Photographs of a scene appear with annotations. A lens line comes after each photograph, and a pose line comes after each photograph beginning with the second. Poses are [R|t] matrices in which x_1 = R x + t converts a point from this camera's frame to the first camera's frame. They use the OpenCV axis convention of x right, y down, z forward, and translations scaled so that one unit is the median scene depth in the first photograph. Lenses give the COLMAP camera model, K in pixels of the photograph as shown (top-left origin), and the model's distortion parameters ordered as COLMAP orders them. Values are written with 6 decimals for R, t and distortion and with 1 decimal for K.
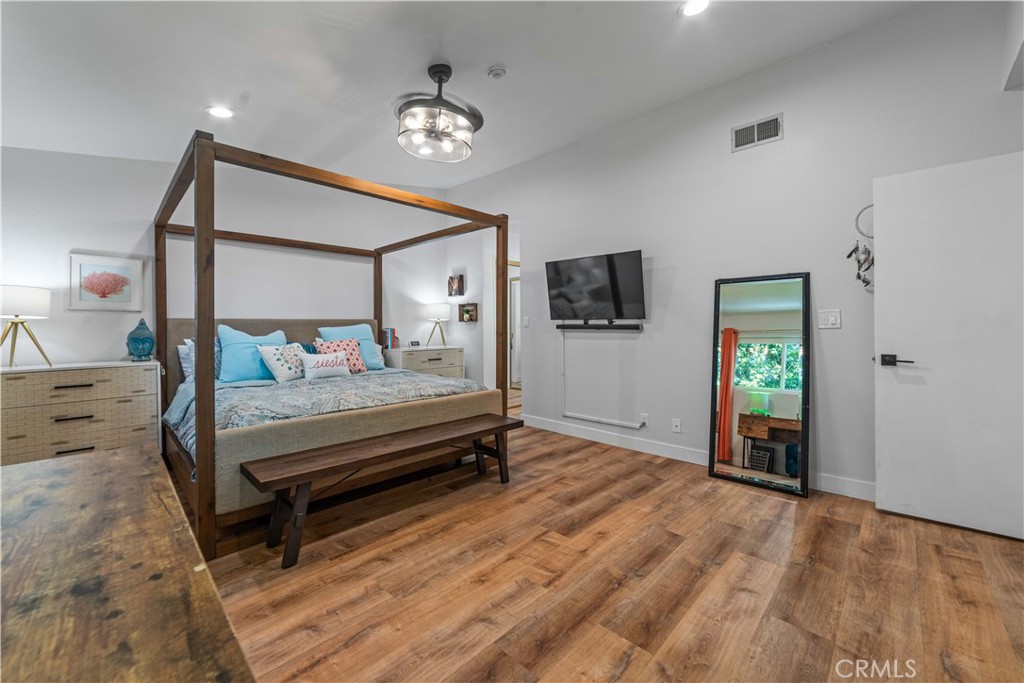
lens RADIAL K [[399.9, 0, 513.3], [0, 399.9, 331.4], [0, 0, 1]] dist [-0.017120, 0.004018]
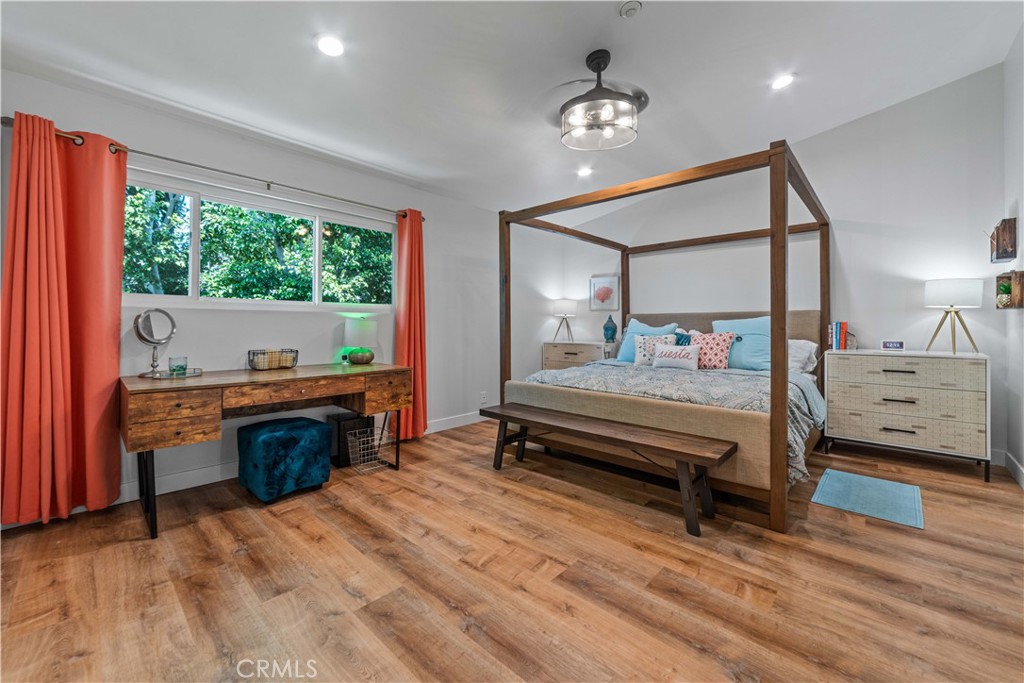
lens RADIAL K [[399.9, 0, 514.6], [0, 399.9, 328.5], [0, 0, 1]] dist [-0.017120, 0.004018]
pose [[0.050274, 0.019191, -0.998551, 0.836714], [-0.008491, 0.999787, 0.018788, -0.007617], [0.998699, 0.007534, 0.050426, 0.784825]]
